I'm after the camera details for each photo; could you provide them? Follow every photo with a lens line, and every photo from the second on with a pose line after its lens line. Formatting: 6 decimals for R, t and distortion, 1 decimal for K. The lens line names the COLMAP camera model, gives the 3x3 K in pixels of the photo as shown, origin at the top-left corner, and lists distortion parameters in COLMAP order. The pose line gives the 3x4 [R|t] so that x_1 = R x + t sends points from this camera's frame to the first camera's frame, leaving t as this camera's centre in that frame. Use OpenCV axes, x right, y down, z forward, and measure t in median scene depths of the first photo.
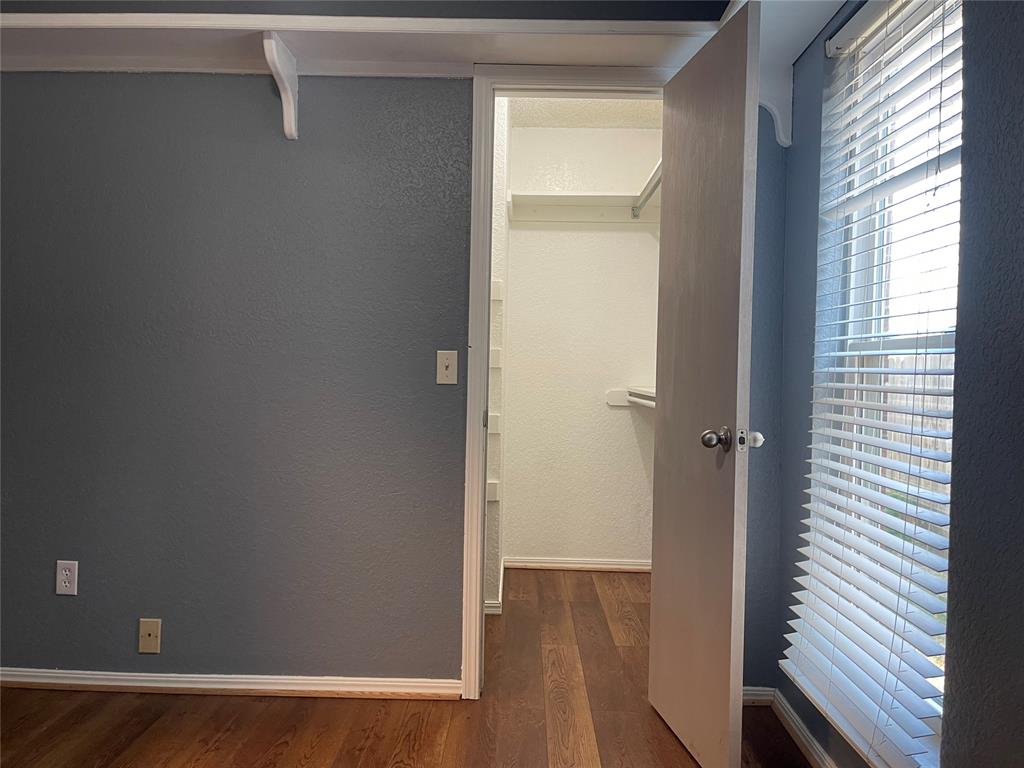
lens RADIAL K [[779.5, 0, 510.9], [0, 779.5, 384.3], [0, 0, 1]] dist [0.058219, -0.075255]
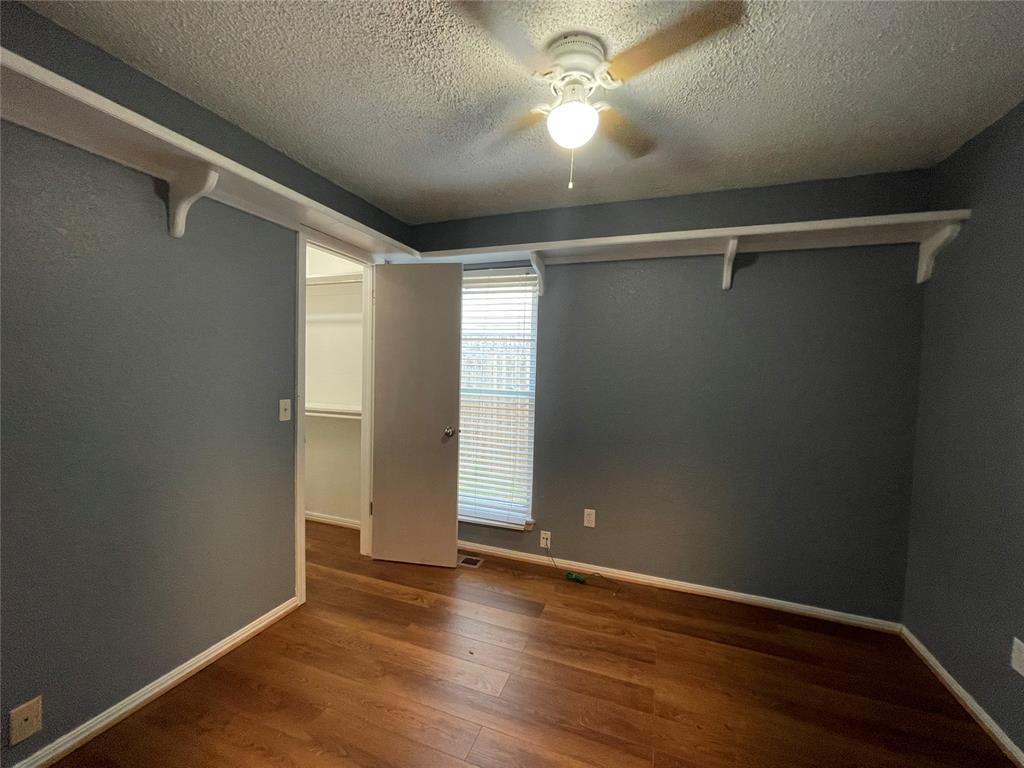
lens RADIAL K [[416.4, 0, 509.2], [0, 416.4, 385.5], [0, 0, 1]] dist [-0.000145, 0.000180]
pose [[0.342108, -0.049737, 0.938344, -0.716704], [-0.007371, 0.998425, 0.055609, -0.122080], [-0.939632, -0.025940, 0.341202, 0.286241]]
